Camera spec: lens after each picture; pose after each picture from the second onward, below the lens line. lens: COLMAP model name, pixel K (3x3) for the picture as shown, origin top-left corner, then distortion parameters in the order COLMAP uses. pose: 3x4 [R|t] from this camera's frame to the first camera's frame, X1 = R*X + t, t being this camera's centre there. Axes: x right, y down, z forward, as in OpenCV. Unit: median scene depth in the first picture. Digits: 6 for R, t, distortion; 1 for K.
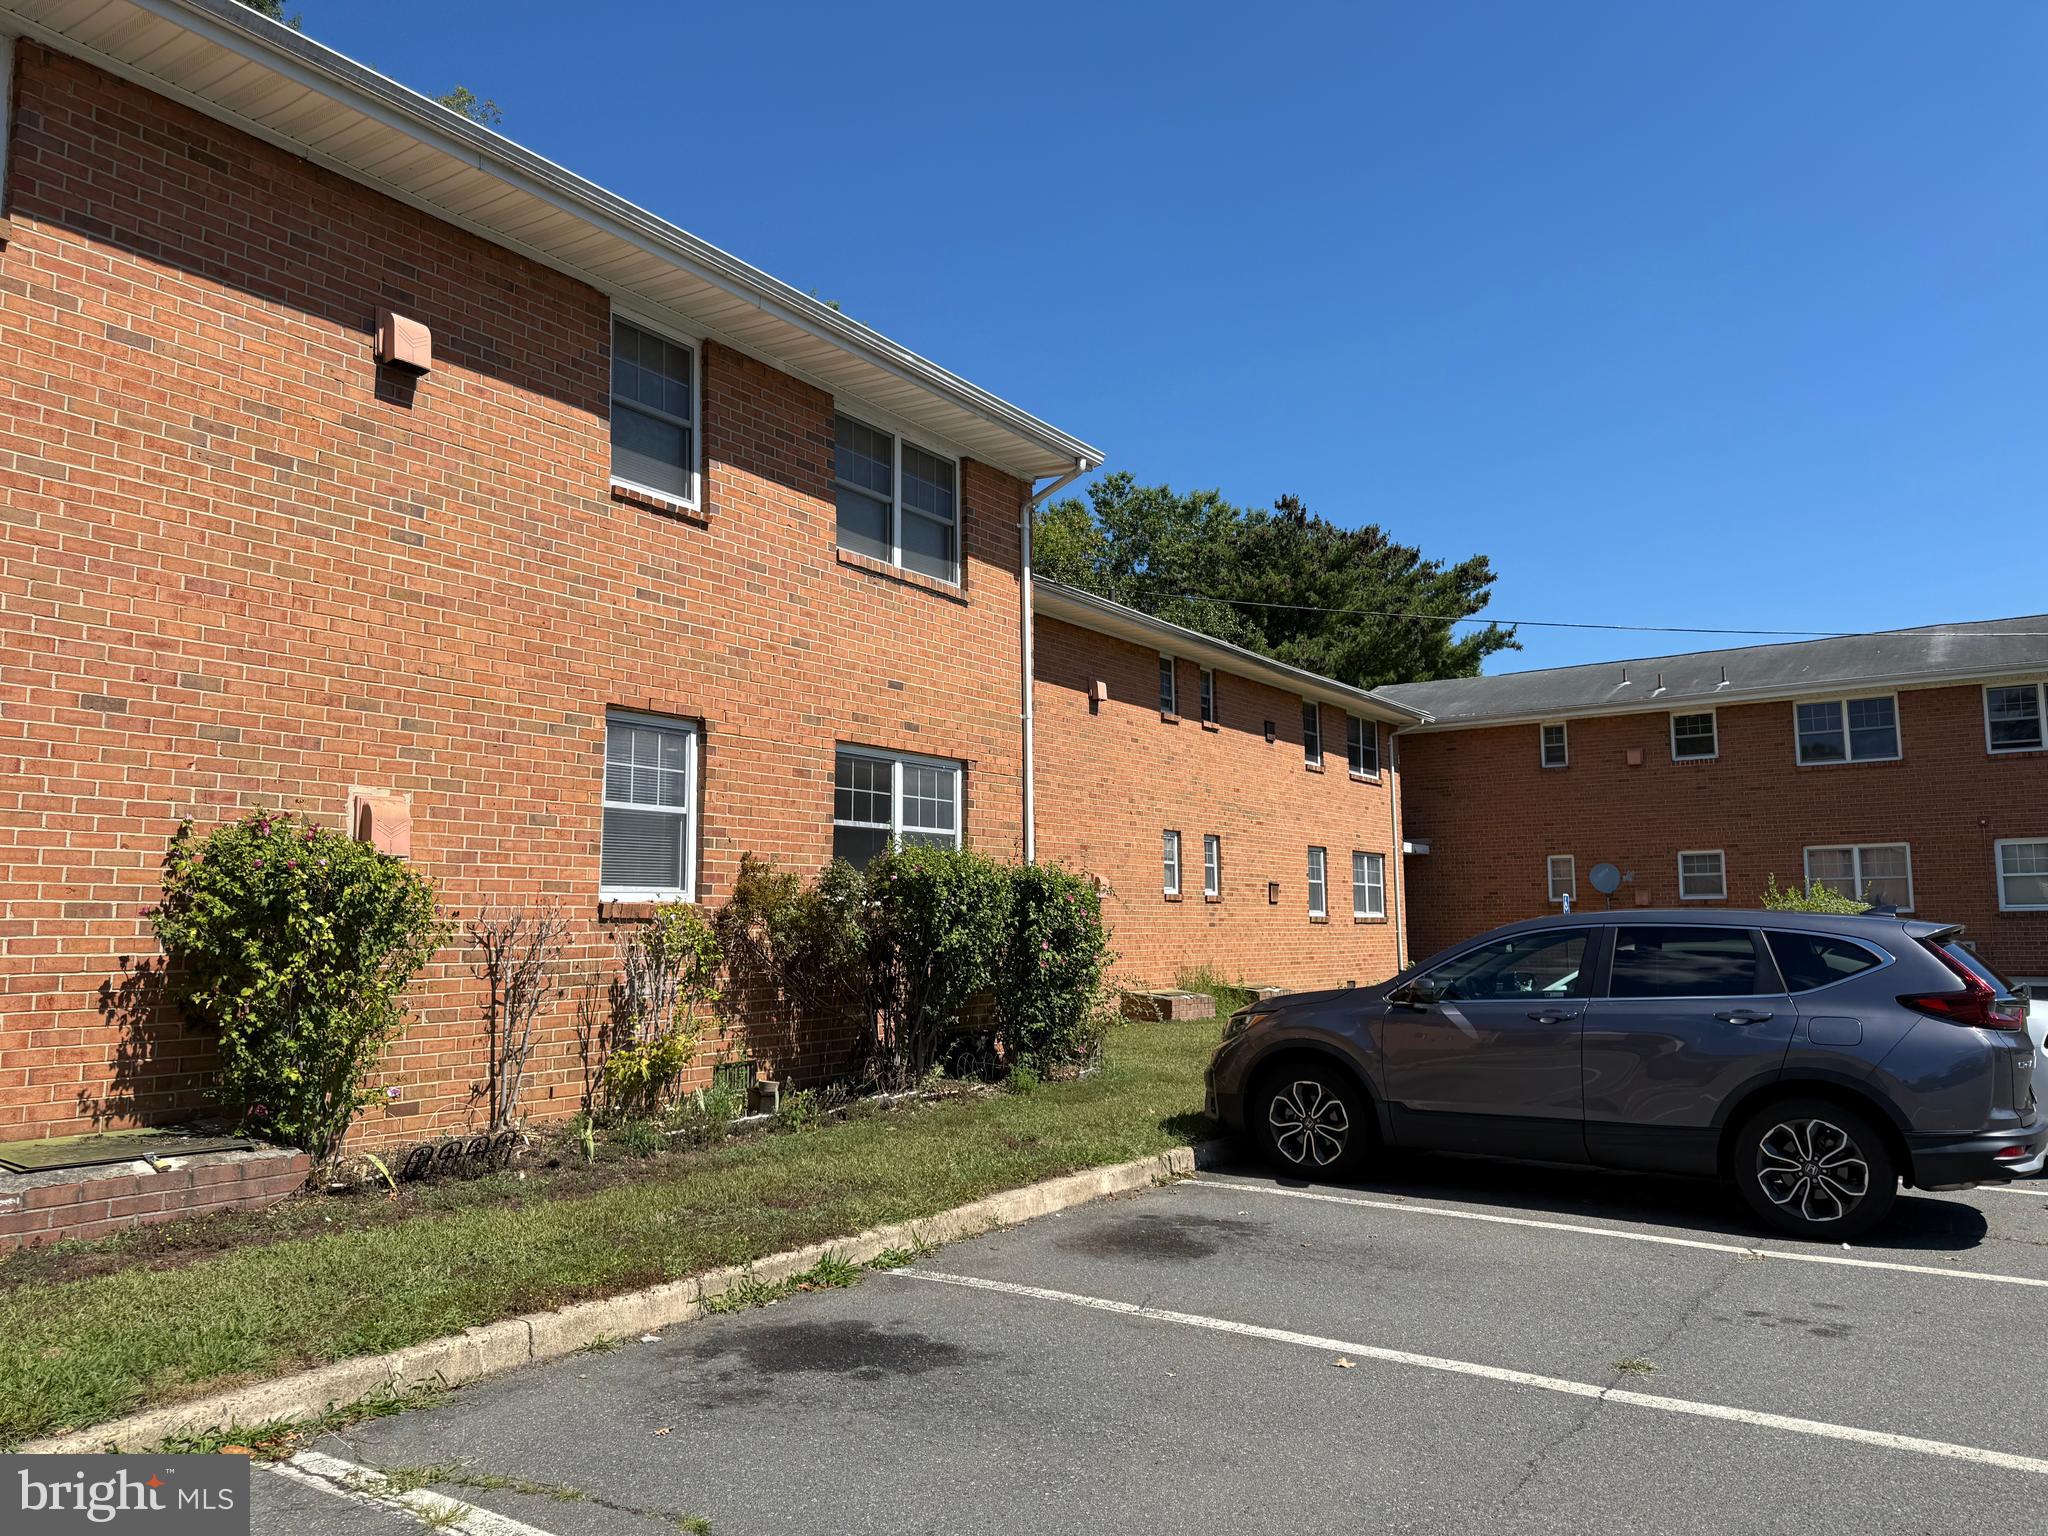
lens RADIAL K [[1449.9, 0, 1037.2], [0, 1449.9, 765.3], [0, 0, 1]] dist [0.124334, -0.204193]
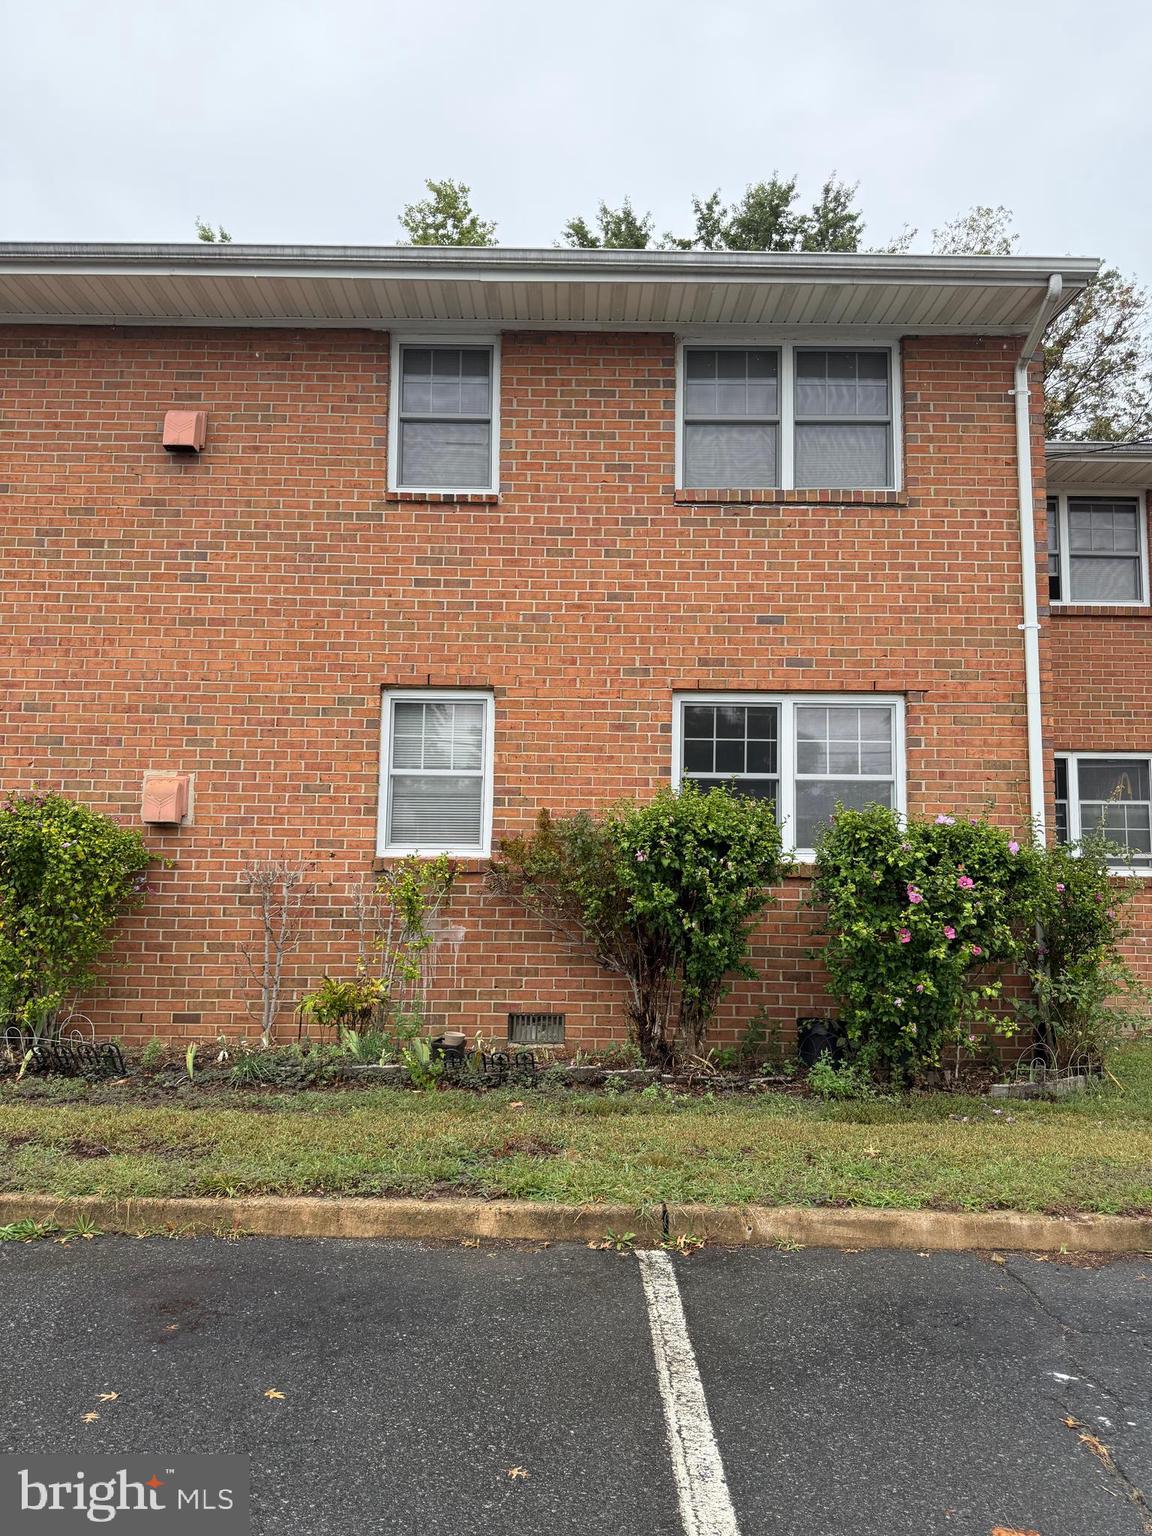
lens RADIAL K [[1087.4, 0, 637.6], [0, 1087.4, 779.0], [0, 0, 1]] dist [0.124334, -0.204193]
pose [[0.558147, -0.075662, -0.826285, 0.573018], [0.076671, 0.996276, -0.039438, 0.089253], [0.826192, -0.041341, 0.561870, 0.752205]]
